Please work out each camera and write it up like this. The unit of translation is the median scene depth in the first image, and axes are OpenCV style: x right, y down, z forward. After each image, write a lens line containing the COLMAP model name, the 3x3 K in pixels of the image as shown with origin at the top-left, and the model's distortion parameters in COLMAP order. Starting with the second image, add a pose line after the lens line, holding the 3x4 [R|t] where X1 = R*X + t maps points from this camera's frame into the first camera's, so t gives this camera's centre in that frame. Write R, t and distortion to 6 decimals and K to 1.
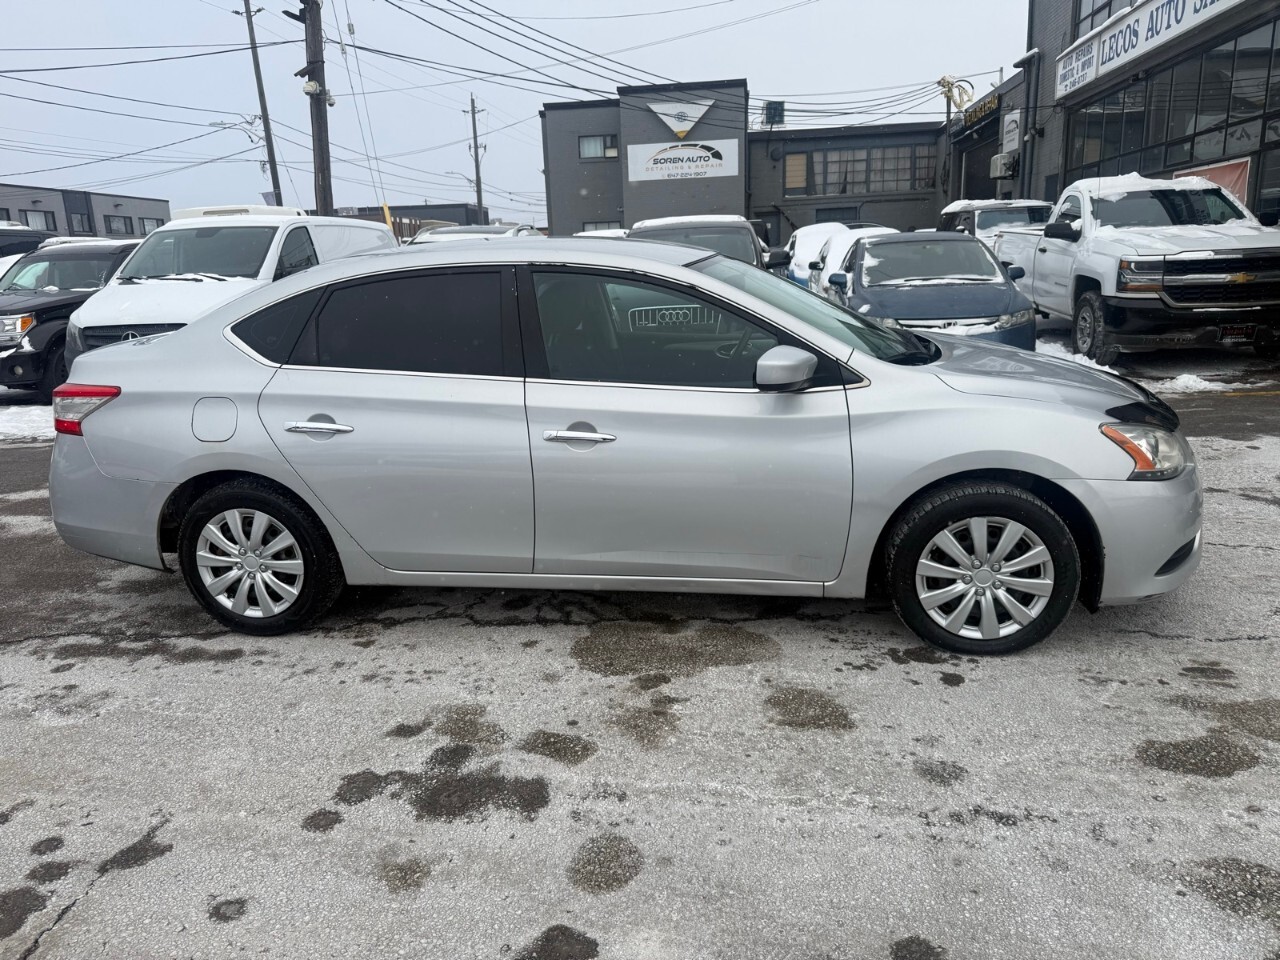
lens RADIAL K [[924.7, 0, 628.9], [0, 924.7, 487.8], [0, 0, 1]] dist [0.022216, -0.025424]
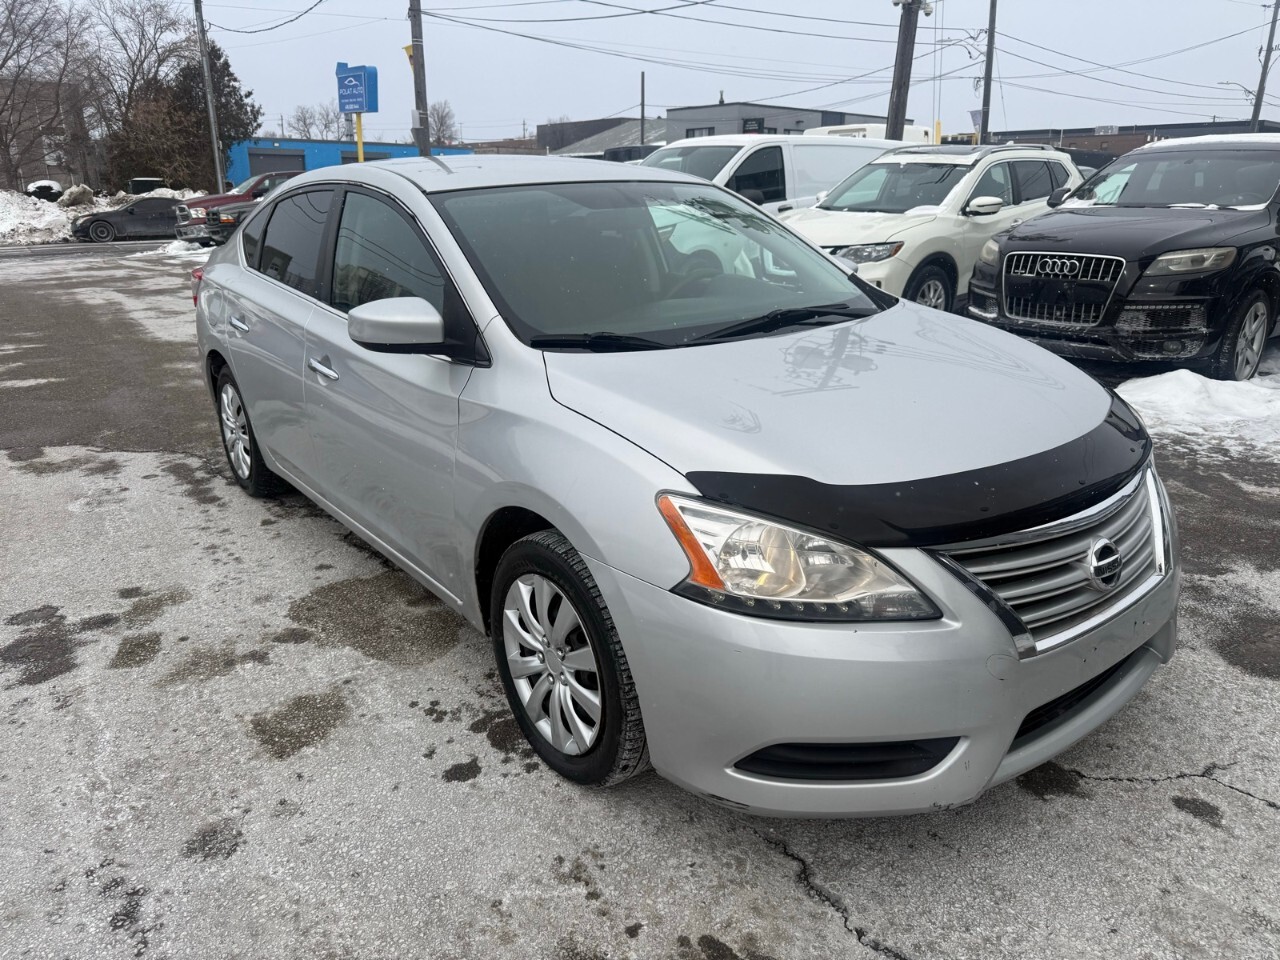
lens RADIAL K [[924.7, 0, 635.7], [0, 924.7, 473.1], [0, 0, 1]] dist [0.022216, -0.025424]
pose [[0.717663, 0.241353, -0.653230, 0.132798], [-0.199088, 0.969979, 0.139658, -0.023985], [0.667326, 0.029823, 0.744168, 0.080543]]
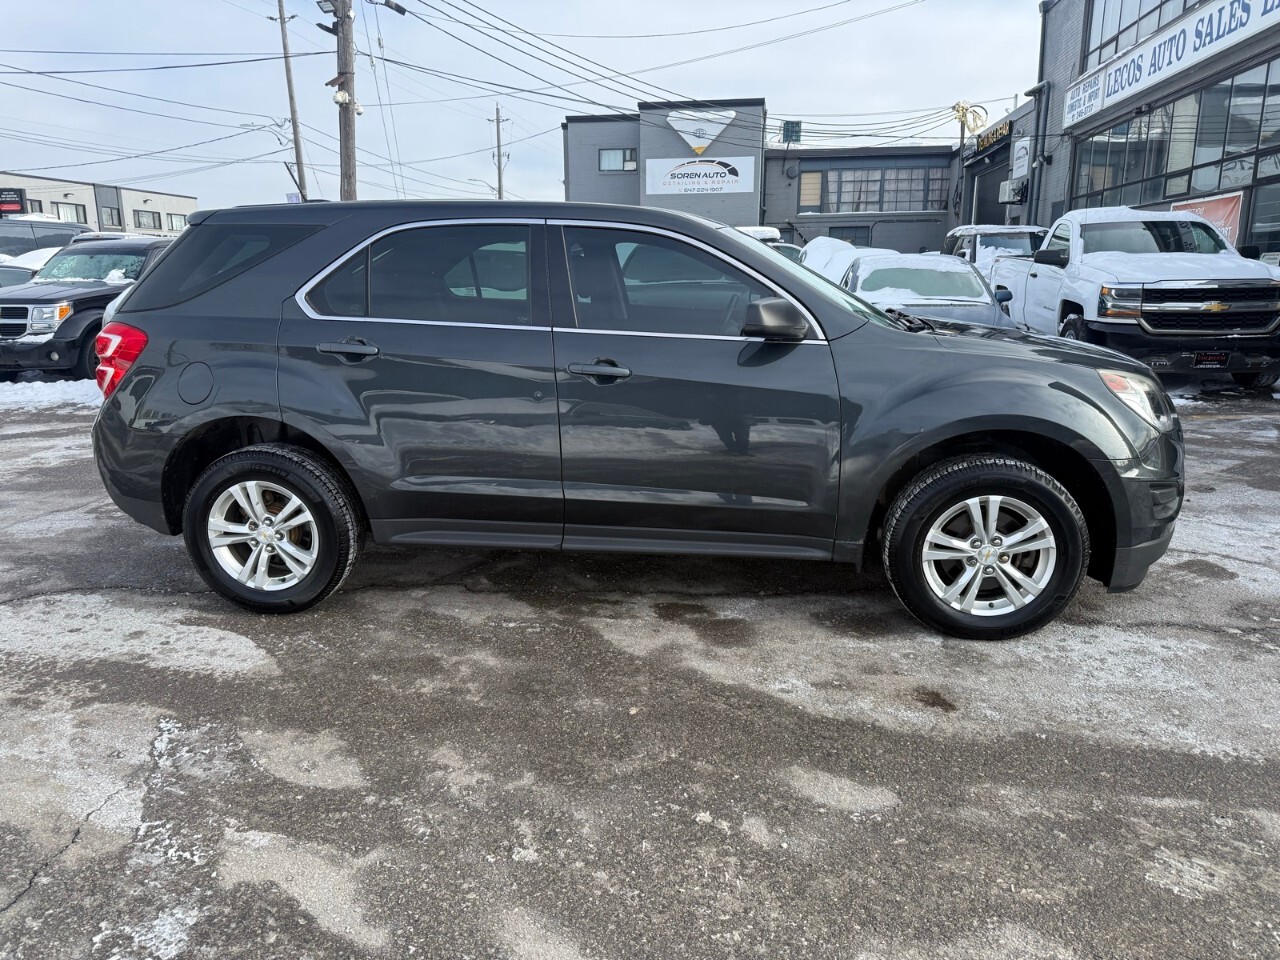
lens RADIAL K [[924.7, 0, 630.1], [0, 924.7, 480.0], [0, 0, 1]] dist [0.022216, -0.025424]
pose [[0.999307, 0.035372, -0.011563, 0.006483], [-0.035577, 0.999204, -0.018070, 0.004266], [0.010915, 0.018469, 0.999770, -0.019918]]
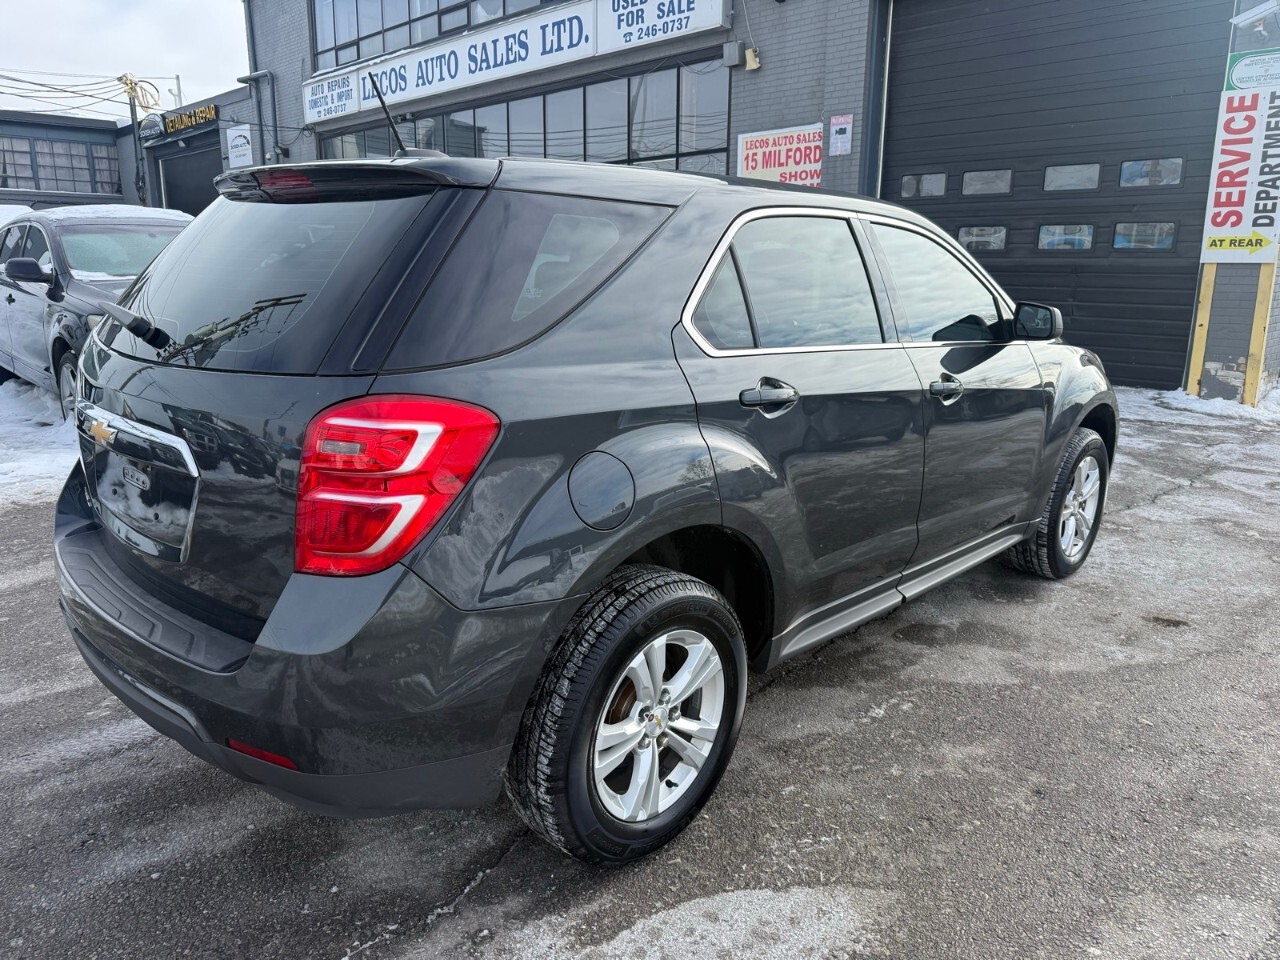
lens RADIAL K [[925.7, 0, 638.8], [0, 925.7, 472.8], [0, 0, 1]] dist [0.019205, -0.017941]
pose [[0.604547, -0.139515, 0.784257, -0.157710], [0.164016, 0.985248, 0.048838, -0.022202], [-0.779501, 0.099106, 0.618511, 0.097957]]
